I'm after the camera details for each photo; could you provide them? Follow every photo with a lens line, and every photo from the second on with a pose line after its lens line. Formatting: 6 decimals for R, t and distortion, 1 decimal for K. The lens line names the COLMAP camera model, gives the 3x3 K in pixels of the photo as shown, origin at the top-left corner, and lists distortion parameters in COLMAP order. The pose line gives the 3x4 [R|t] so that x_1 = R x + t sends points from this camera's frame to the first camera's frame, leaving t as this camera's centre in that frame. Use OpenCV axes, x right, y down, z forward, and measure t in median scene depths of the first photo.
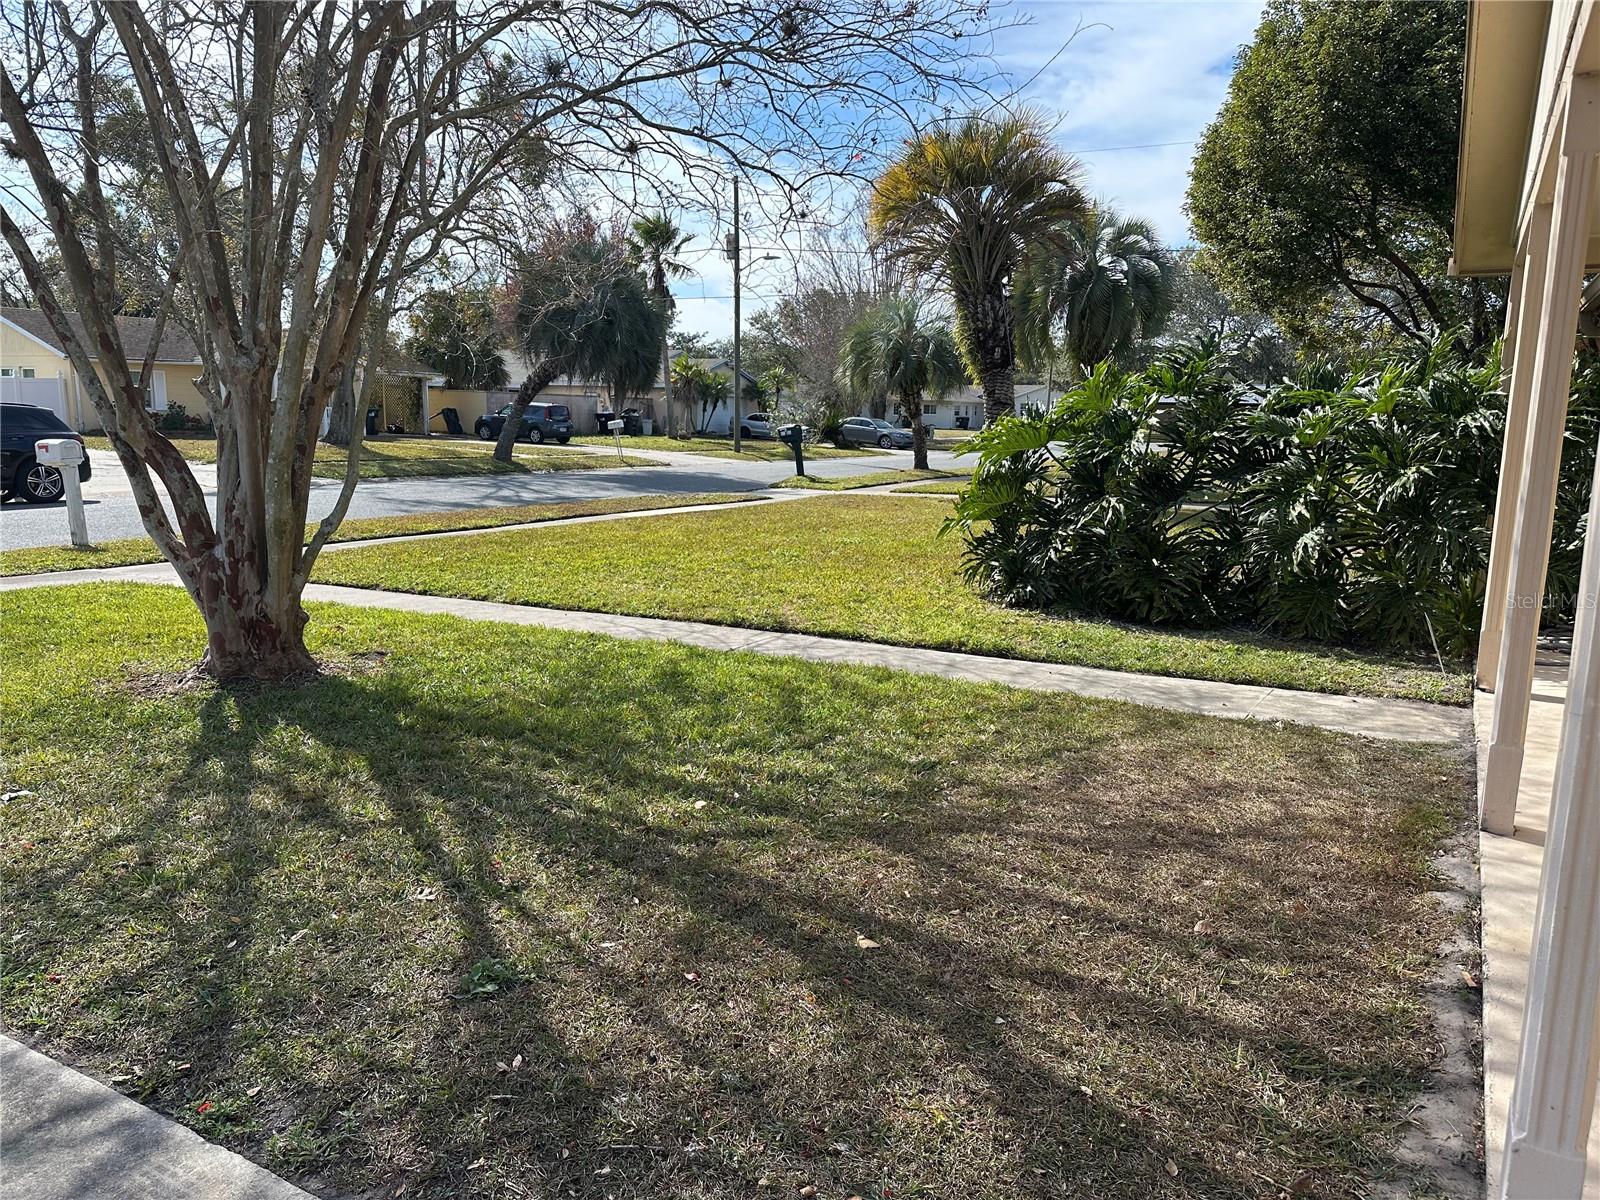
lens RADIAL K [[1130.4, 0, 801.2], [0, 1130.4, 598.7], [0, 0, 1]] dist [0.062450, -0.078561]
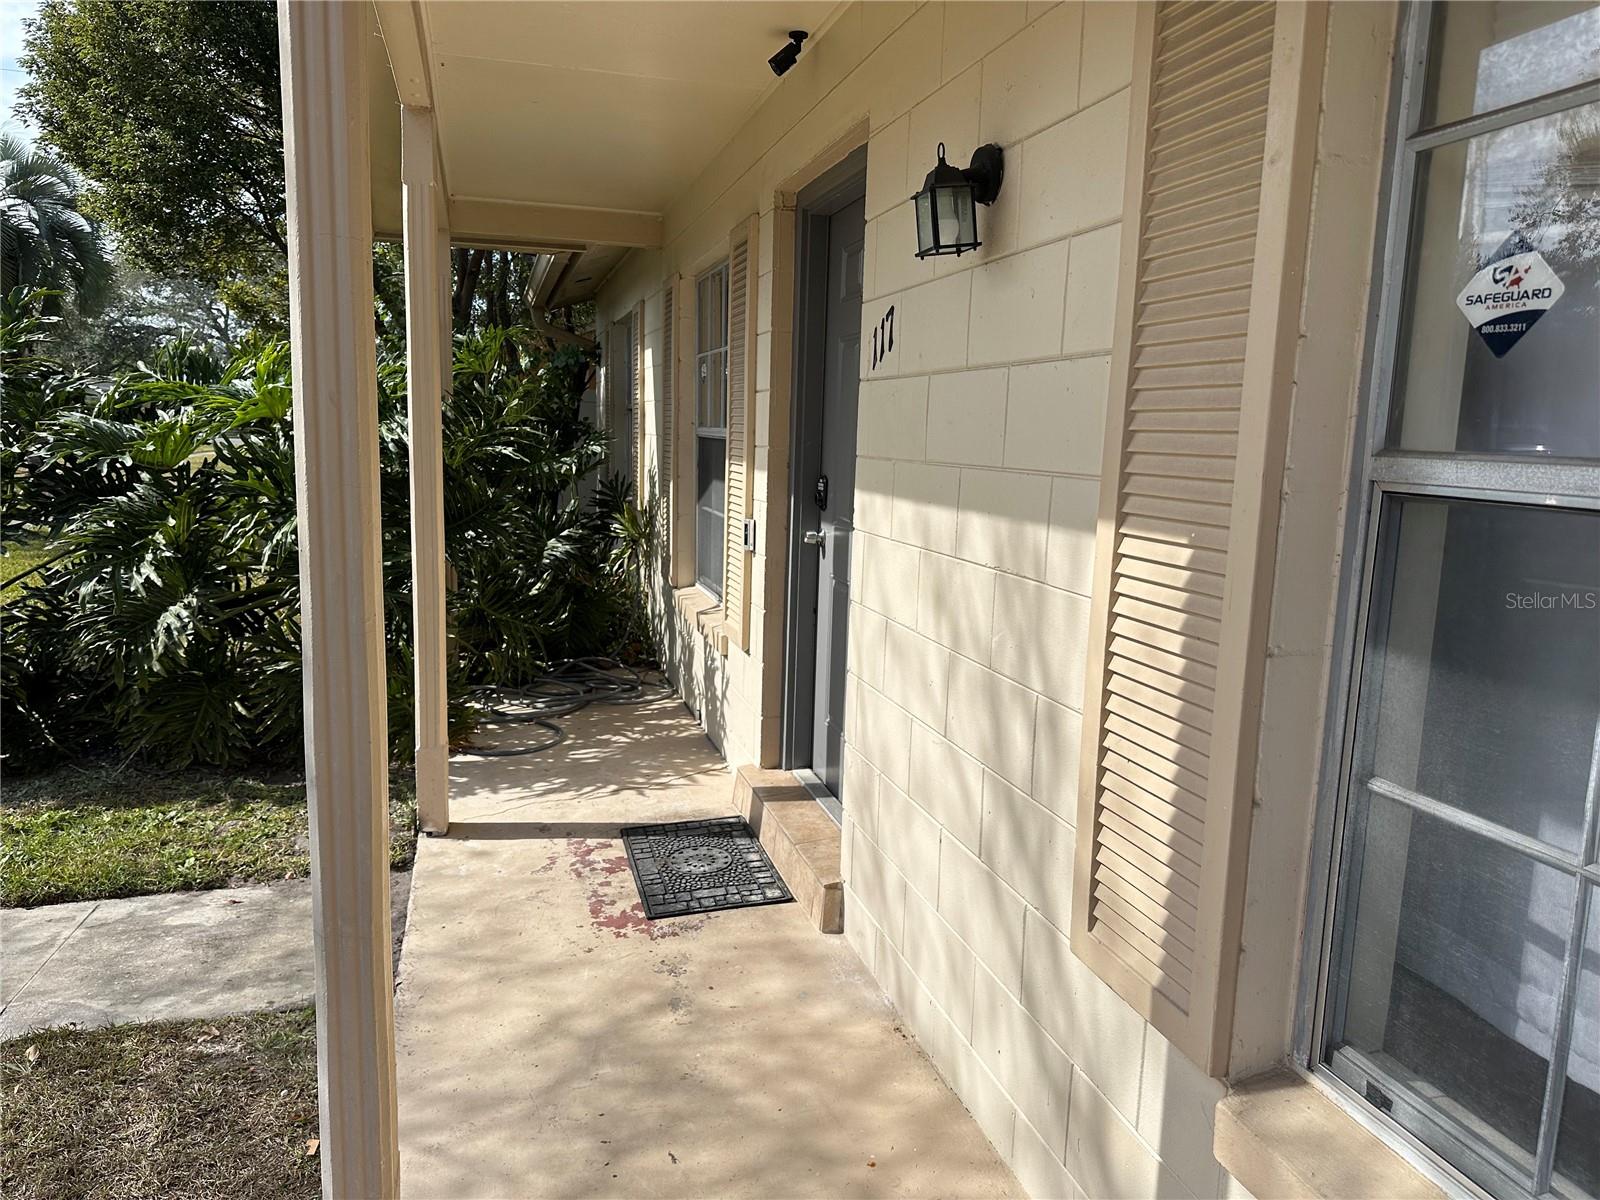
lens RADIAL K [[1130.4, 0, 797.8], [0, 1130.4, 591.3], [0, 0, 1]] dist [0.062450, -0.078561]
pose [[0.707314, -0.100301, 0.699747, 0.254221], [0.099434, 0.994158, 0.041991, -0.060022], [-0.699871, 0.039878, 0.713155, 0.313655]]
